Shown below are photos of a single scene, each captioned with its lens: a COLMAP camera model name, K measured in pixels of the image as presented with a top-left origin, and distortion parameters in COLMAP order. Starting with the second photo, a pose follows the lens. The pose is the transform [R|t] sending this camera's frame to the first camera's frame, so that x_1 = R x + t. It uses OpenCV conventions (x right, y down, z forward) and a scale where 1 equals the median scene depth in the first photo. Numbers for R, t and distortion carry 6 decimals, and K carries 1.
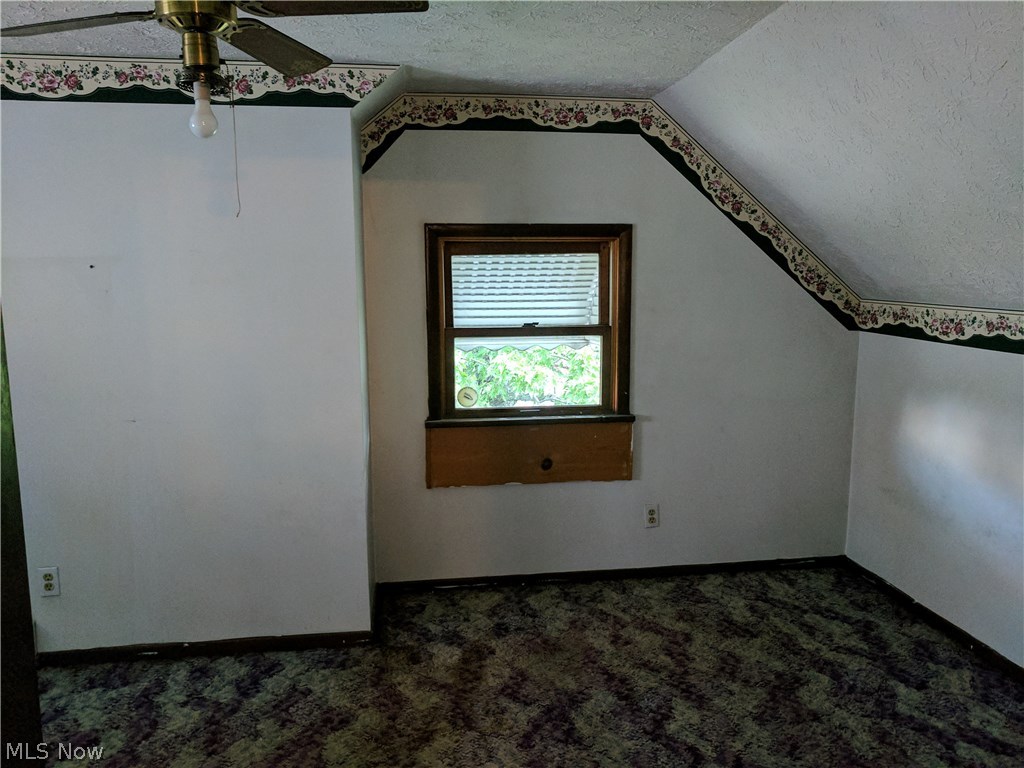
lens RADIAL K [[774.3, 0, 512.9], [0, 774.3, 378.5], [0, 0, 1]] dist [-0.007733, 0.026203]
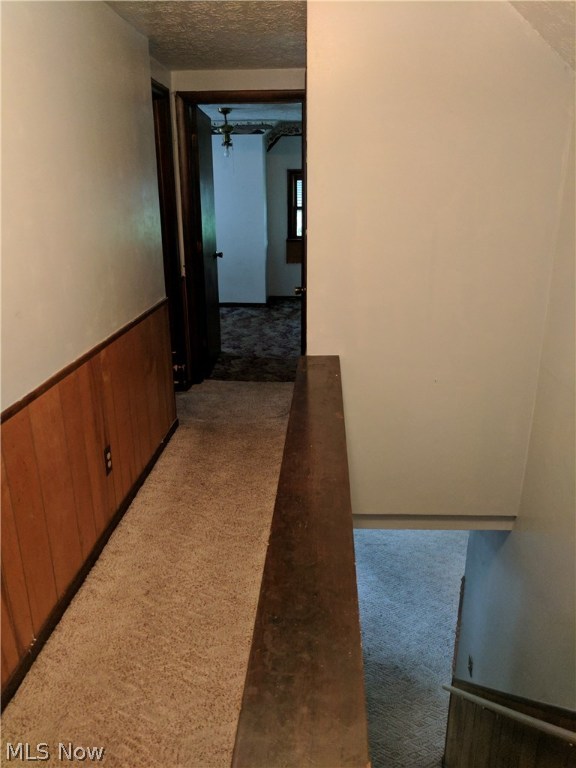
lens RADIAL K [[580.7, 0, 286.8], [0, 580.7, 386.7], [0, 0, 1]] dist [-0.007733, 0.026203]
pose [[0.980216, 0.070291, -0.185029, 0.369447], [-0.031073, 0.977874, 0.206873, 0.159904], [0.195477, -0.197030, 0.960712, -1.359186]]
